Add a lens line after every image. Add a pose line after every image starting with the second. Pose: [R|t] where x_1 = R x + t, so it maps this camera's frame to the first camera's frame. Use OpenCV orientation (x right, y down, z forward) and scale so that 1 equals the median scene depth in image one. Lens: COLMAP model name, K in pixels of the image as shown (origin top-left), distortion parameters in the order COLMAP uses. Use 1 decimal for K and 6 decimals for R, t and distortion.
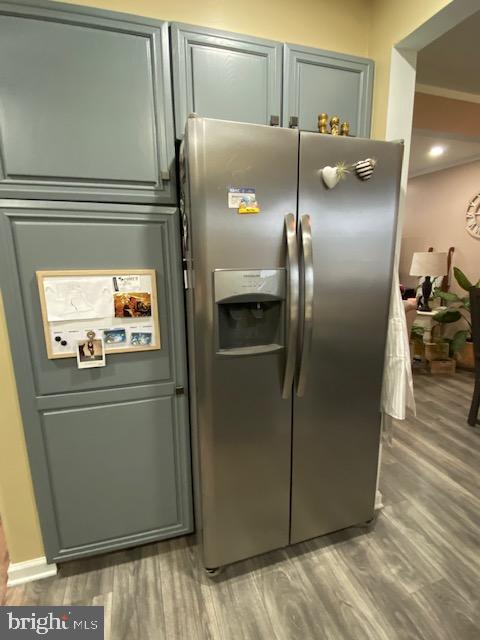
lens RADIAL K [[326.1, 0, 240.9], [0, 326.1, 321.0], [0, 0, 1]] dist [0.007488, -0.012327]
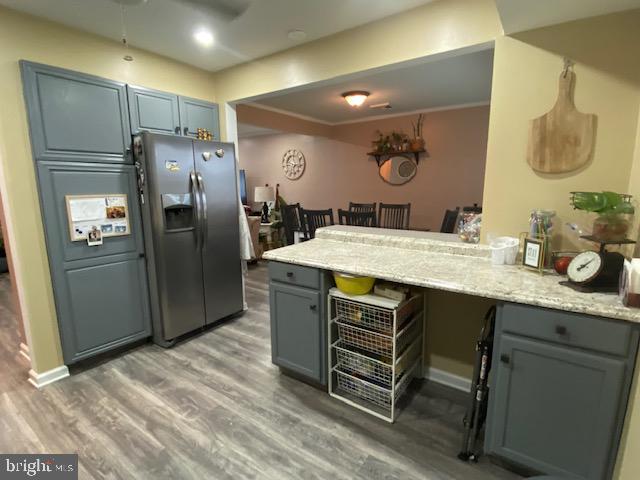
lens RADIAL K [[326.1, 0, 324.0], [0, 326.1, 239.7], [0, 0, 1]] dist [0.007488, -0.012327]
pose [[0.799324, -0.094800, 0.593375, -0.510727], [0.122994, 0.992382, -0.007136, 0.290769], [-0.588178, 0.078685, 0.804895, -1.367715]]
